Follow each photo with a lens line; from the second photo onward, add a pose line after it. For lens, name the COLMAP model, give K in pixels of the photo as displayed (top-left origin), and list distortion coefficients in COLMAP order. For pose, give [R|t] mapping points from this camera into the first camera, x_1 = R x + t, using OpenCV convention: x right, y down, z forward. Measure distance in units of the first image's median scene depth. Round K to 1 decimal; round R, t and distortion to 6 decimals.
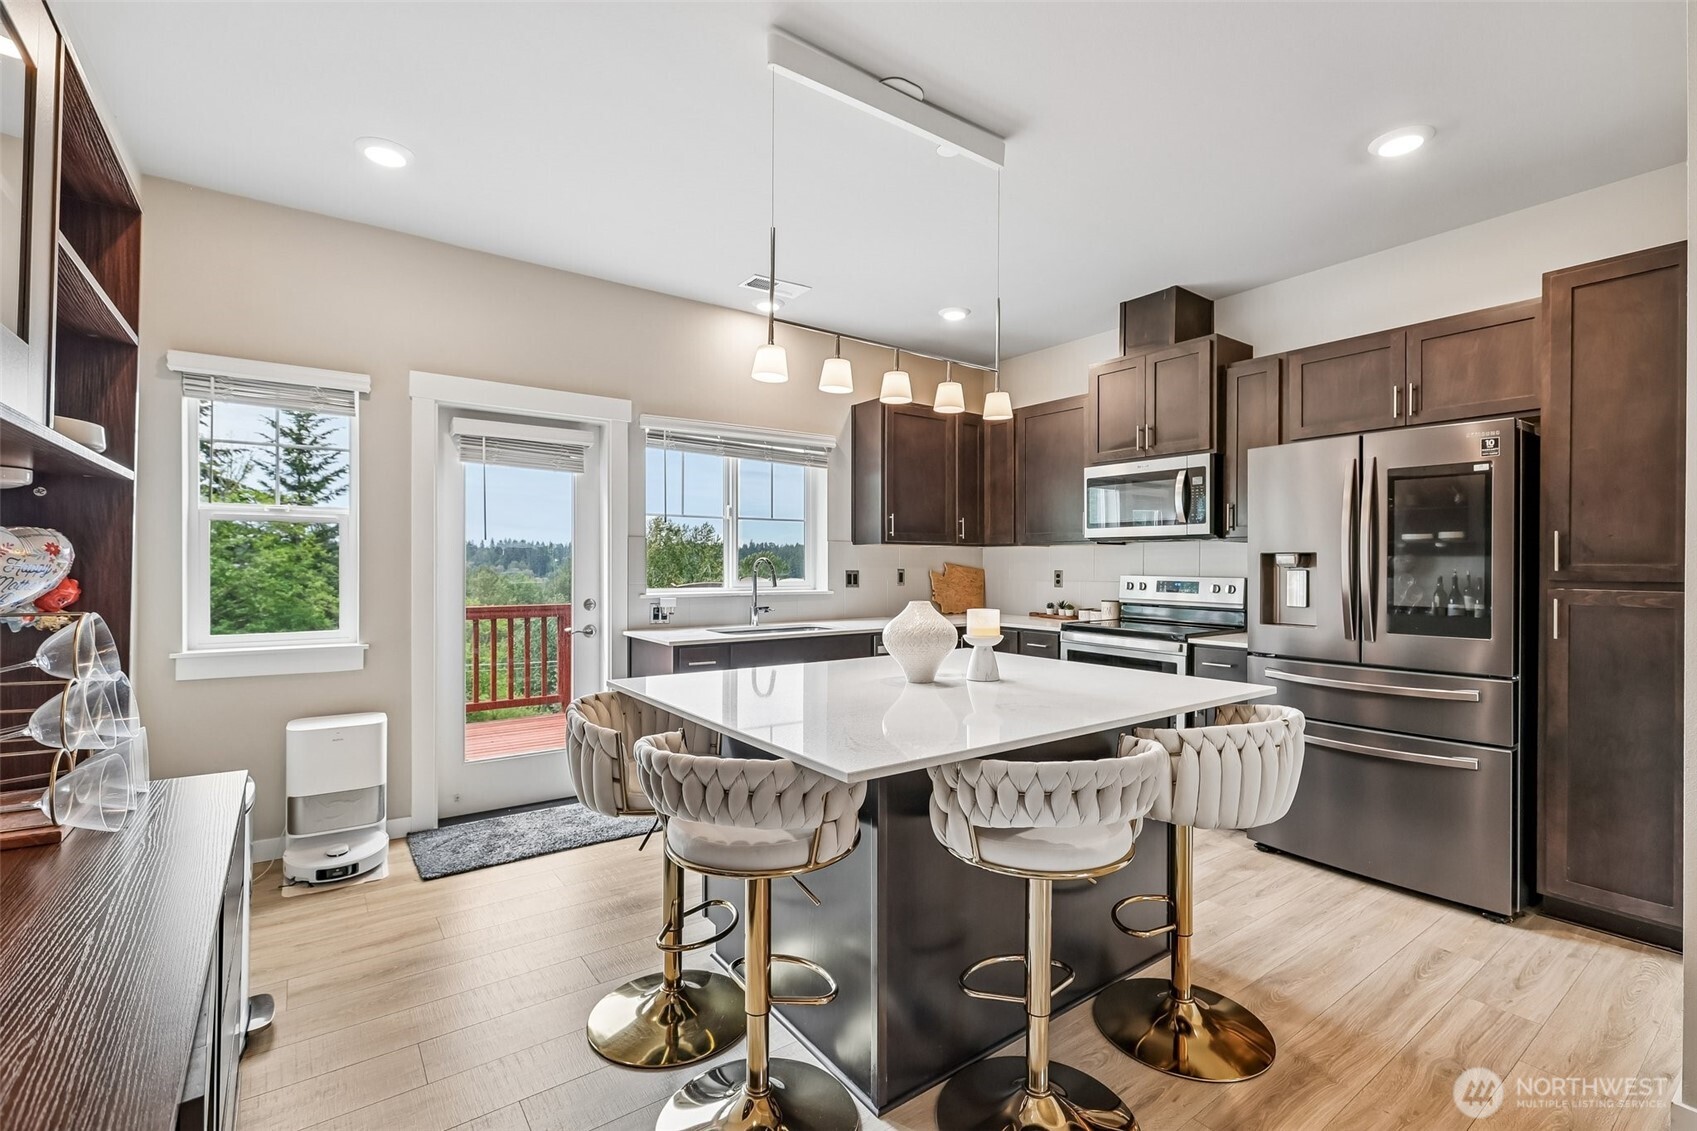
lens RADIAL K [[766.9, 0, 870.9], [0, 766.9, 568.2], [0, 0, 1]] dist [-0.004172, 0.002784]
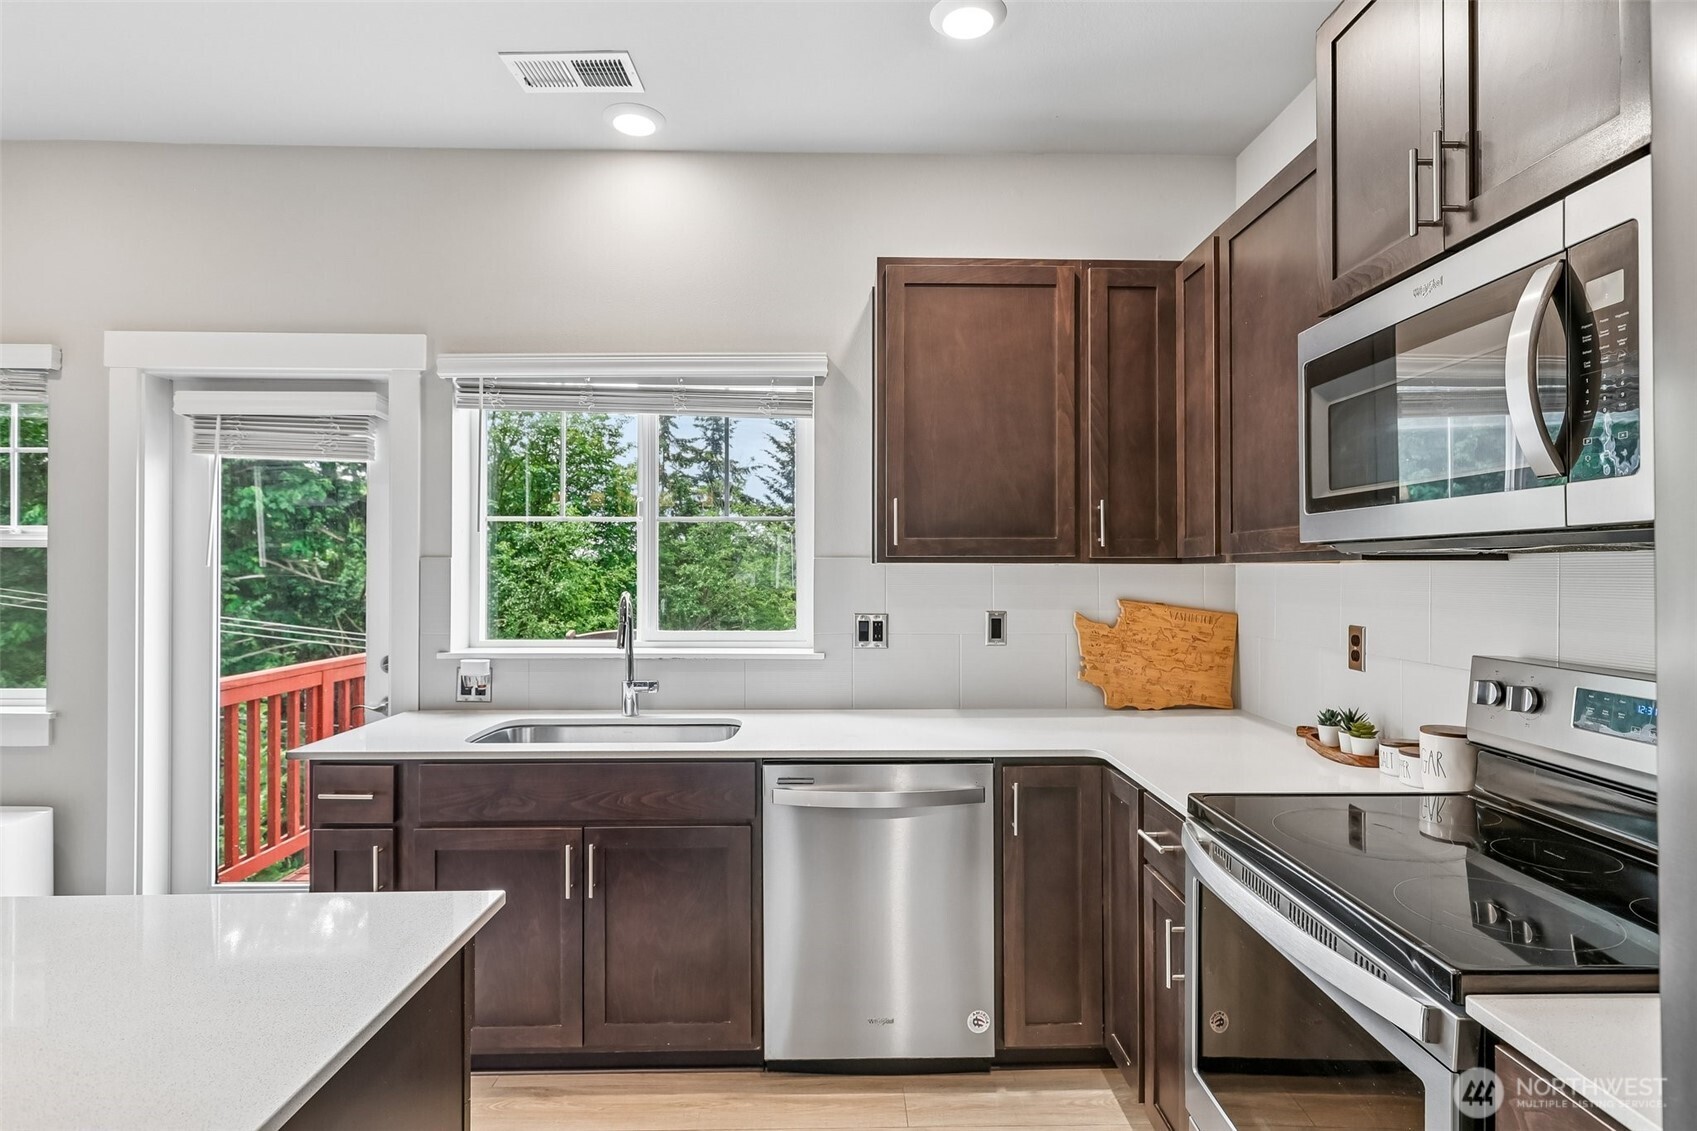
lens RADIAL K [[904.8, 0, 851.0], [0, 904.8, 567.5], [0, 0, 1]] dist [-0.002110, 0.001673]
pose [[0.806729, -0.003374, -0.590912, 0.338604], [-0.002241, 0.999959, -0.008769, -0.023736], [0.590917, 0.008398, 0.806688, 0.543012]]
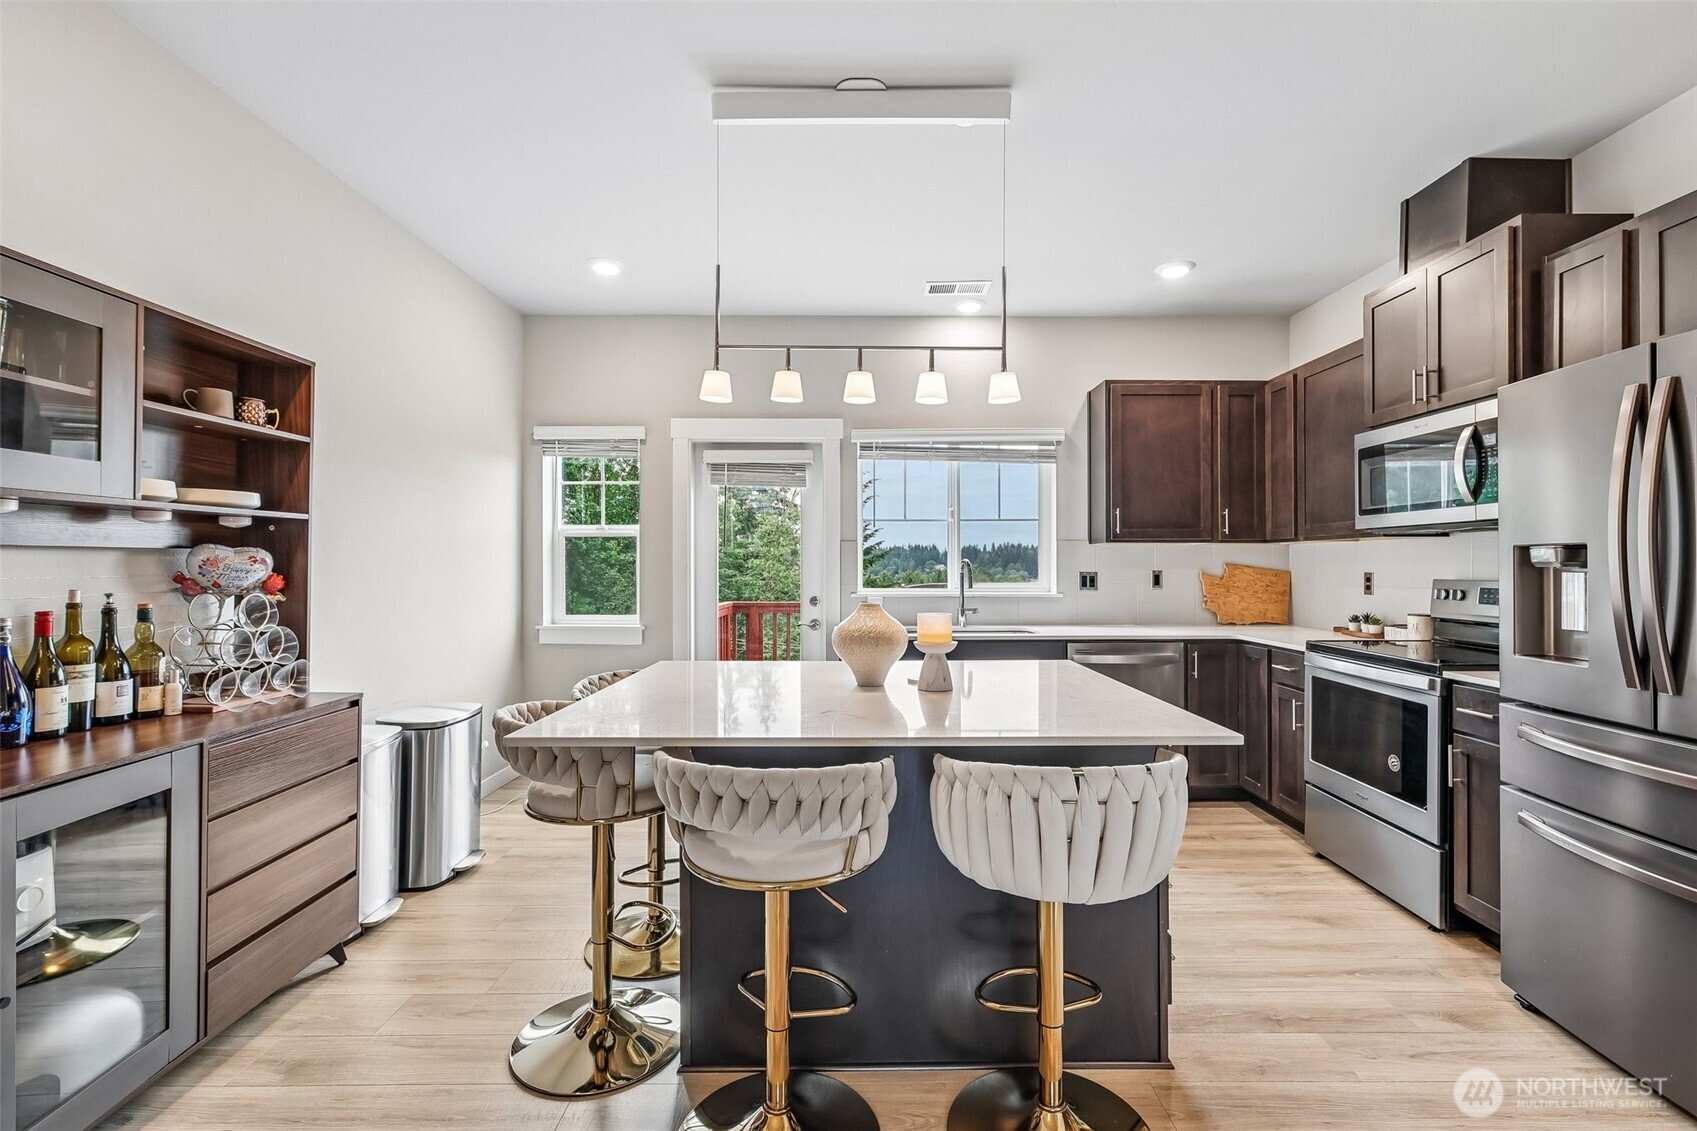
lens RADIAL K [[766.9, 0, 851.0], [0, 766.9, 568.2], [0, 0, 1]] dist [-0.004172, 0.002784]
pose [[0.798519, -0.001345, -0.601968, 0.321127], [0.000150, 0.999998, -0.002036, 0.000278], [0.601969, 0.001536, 0.798518, 0.103282]]
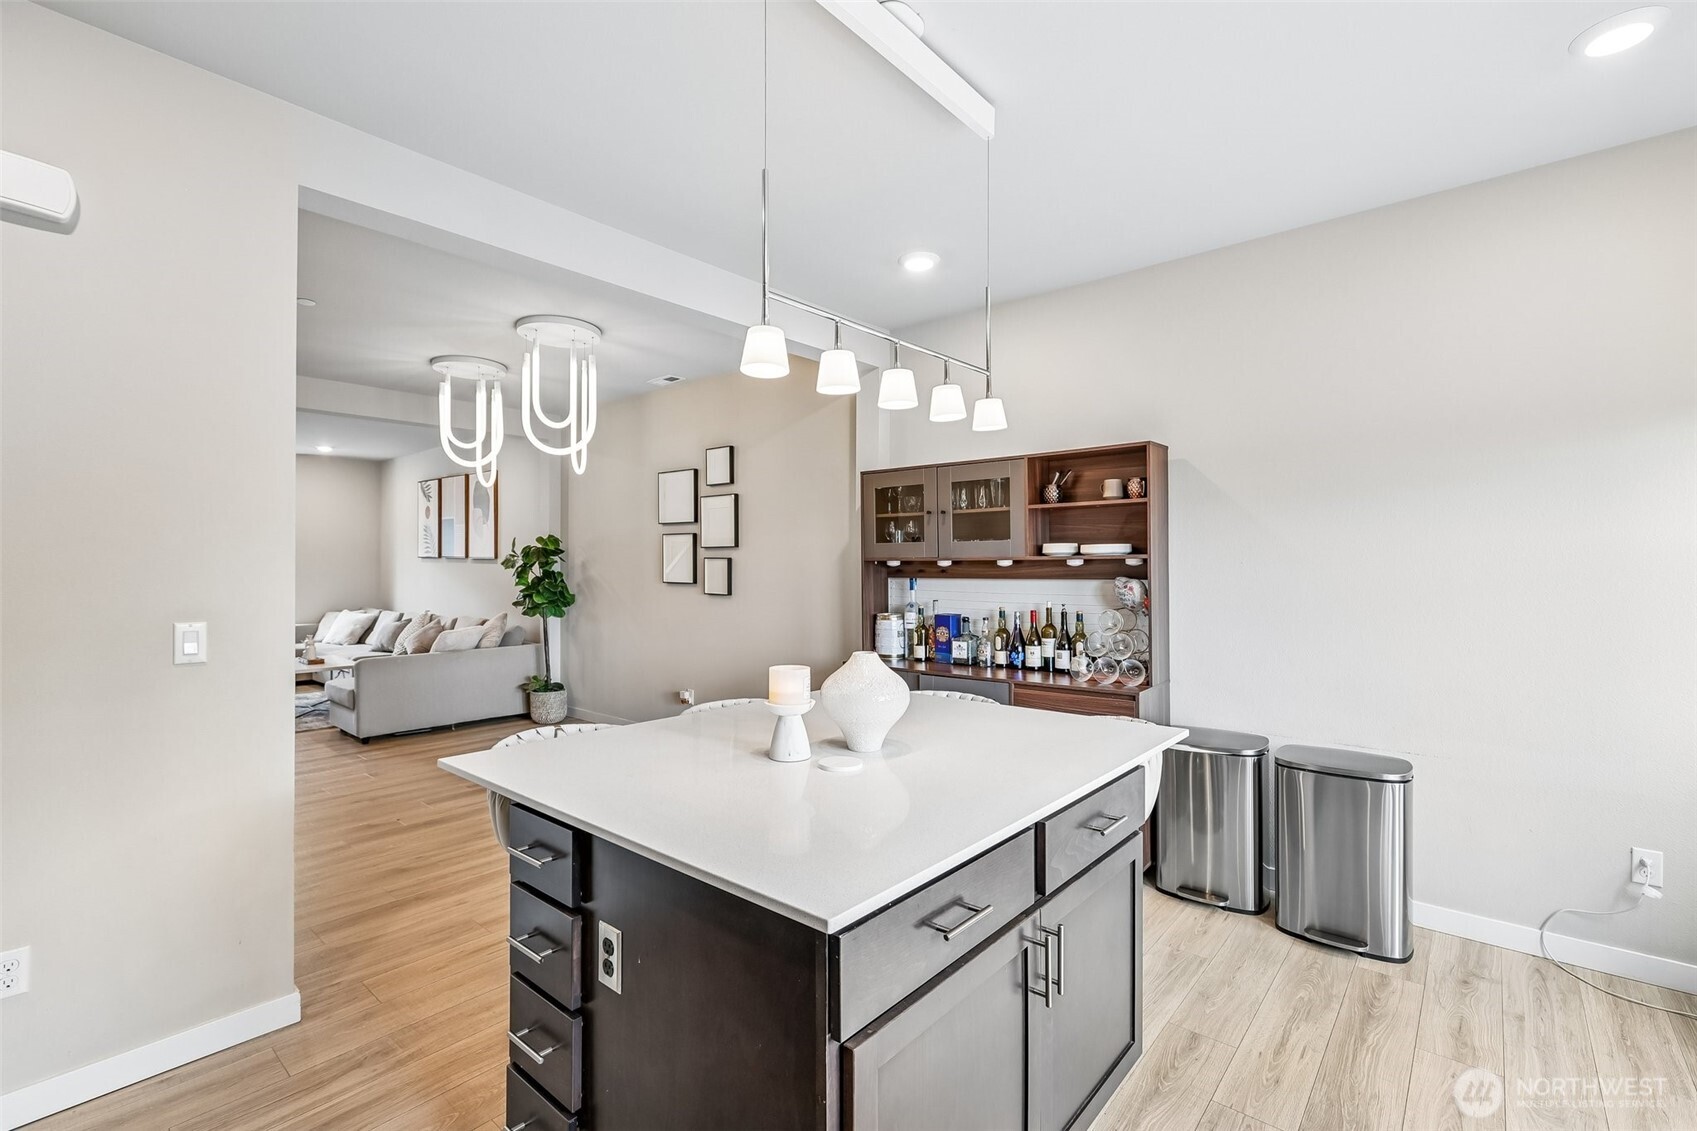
lens RADIAL K [[766.9, 0, 861.8], [0, 766.9, 564.4], [0, 0, 1]] dist [-0.004172, 0.002784]
pose [[-0.975820, -0.002901, -0.218557, 0.122530], [-0.003482, 0.999991, 0.002276, -0.029391], [0.218549, 0.002982, -0.975821, 0.931723]]
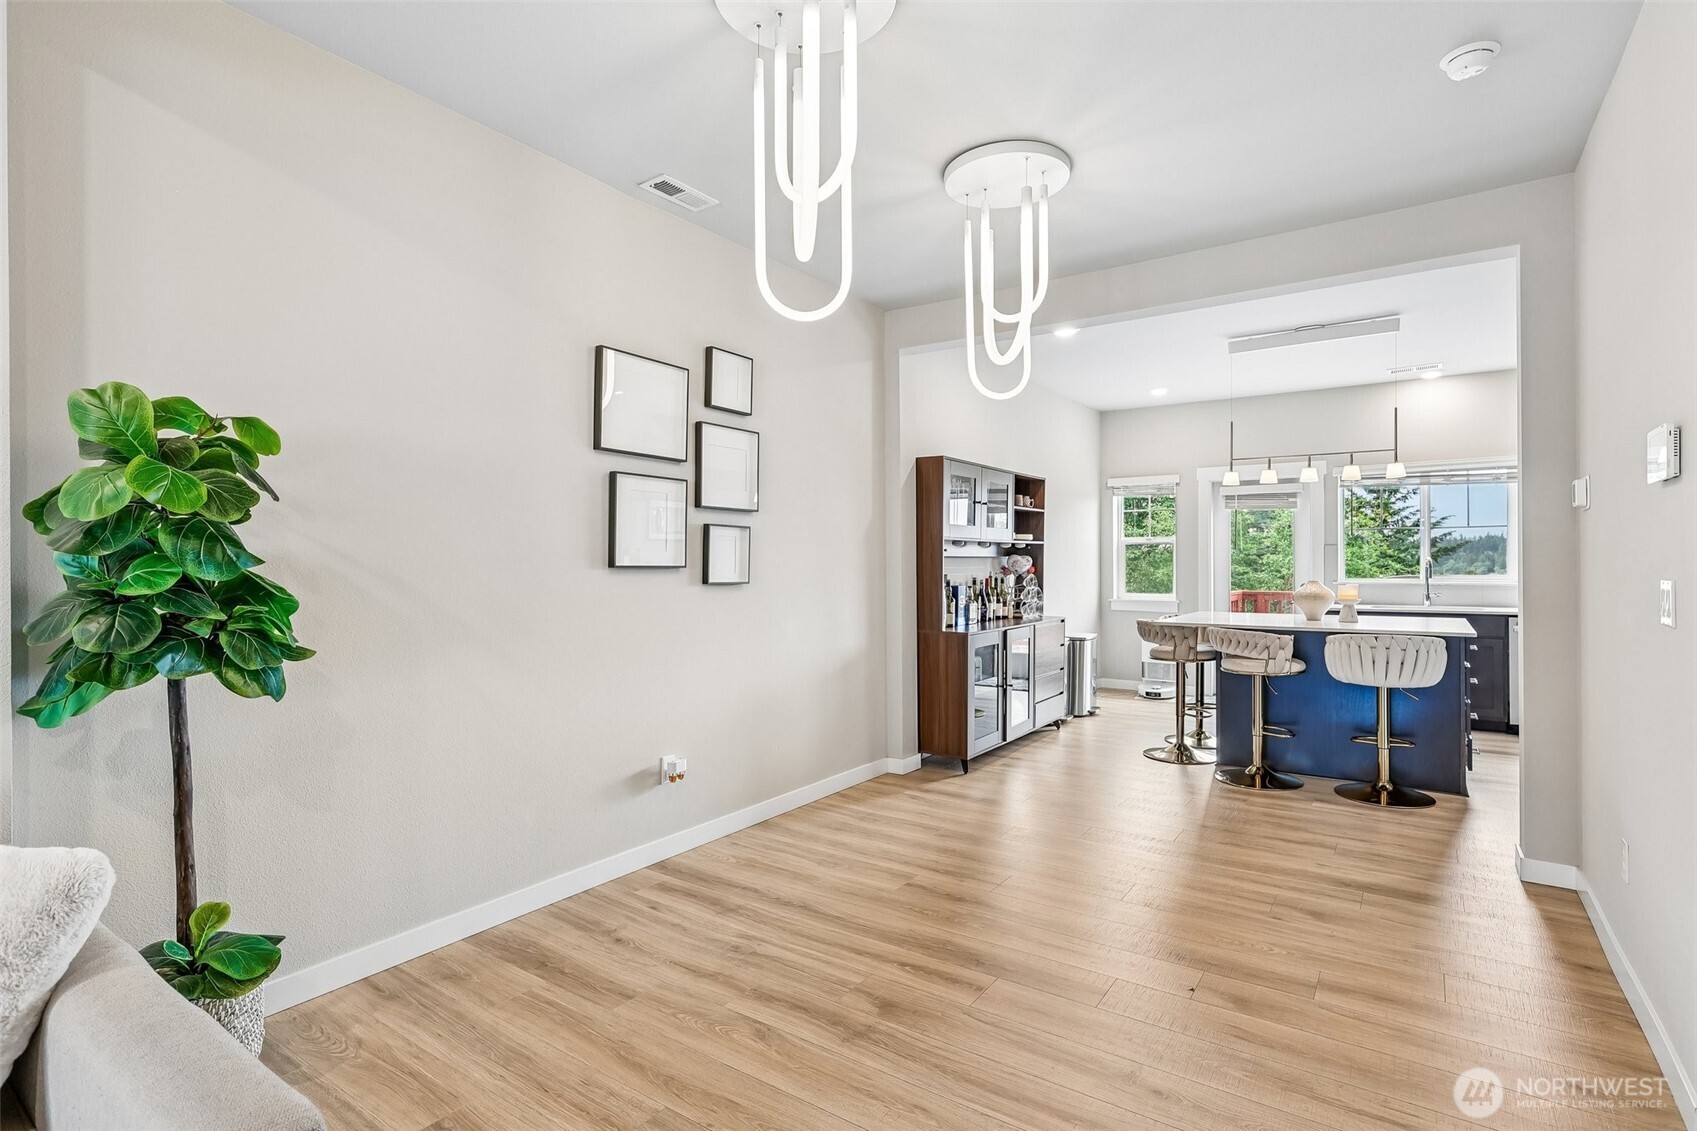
lens RADIAL K [[804.6, 0, 819.0], [0, 804.6, 568.4], [0, 0, 1]] dist [-0.002855, -0.000377]
pose [[0.280870, 0.001457, -0.959745, 0.880779], [0.000688, 0.999998, 0.001719, 0.003709], [0.959746, -0.001143, 0.280869, -0.432850]]
